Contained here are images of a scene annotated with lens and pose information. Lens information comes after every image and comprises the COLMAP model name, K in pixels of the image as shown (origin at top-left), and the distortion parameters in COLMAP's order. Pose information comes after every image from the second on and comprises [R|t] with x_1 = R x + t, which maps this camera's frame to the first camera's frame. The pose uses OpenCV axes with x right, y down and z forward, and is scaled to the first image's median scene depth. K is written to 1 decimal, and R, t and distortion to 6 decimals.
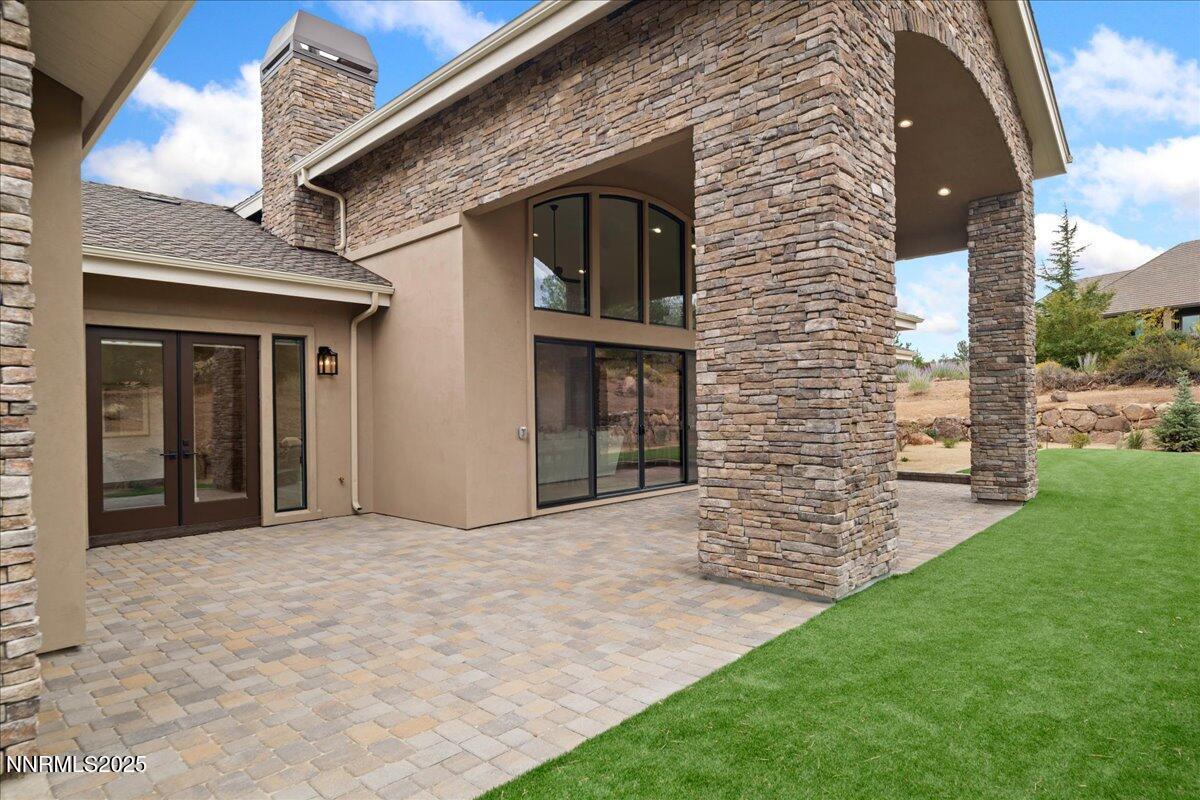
lens RADIAL K [[655.6, 0, 600.0], [0, 655.6, 400.0], [0, 0, 1]] dist [-0.001456, -0.000517]
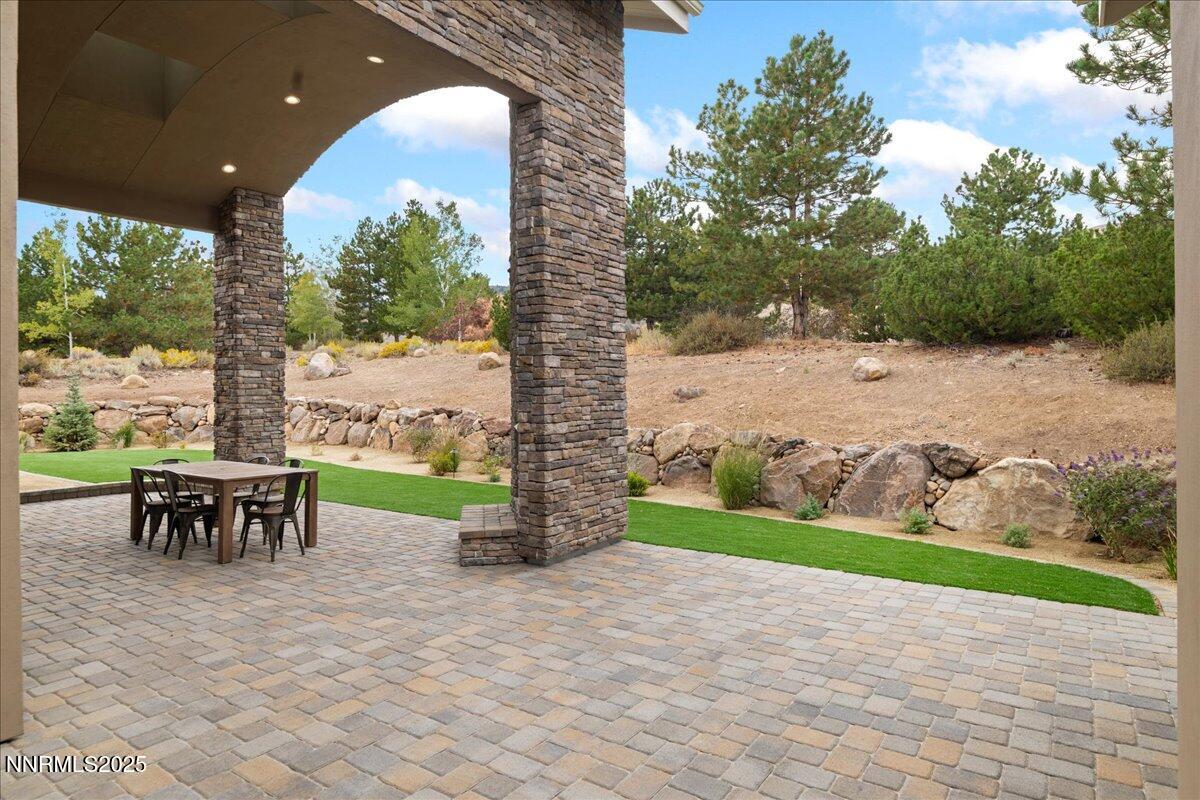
lens RADIAL K [[686.0, 0, 602.0], [0, 686.0, 393.5], [0, 0, 1]] dist [-0.005113, 0.000180]
pose [[-0.139638, 0.015909, 0.990075, -0.933053], [0.005427, 0.999868, -0.015301, 0.034095], [-0.990188, 0.003236, -0.139706, 1.135078]]
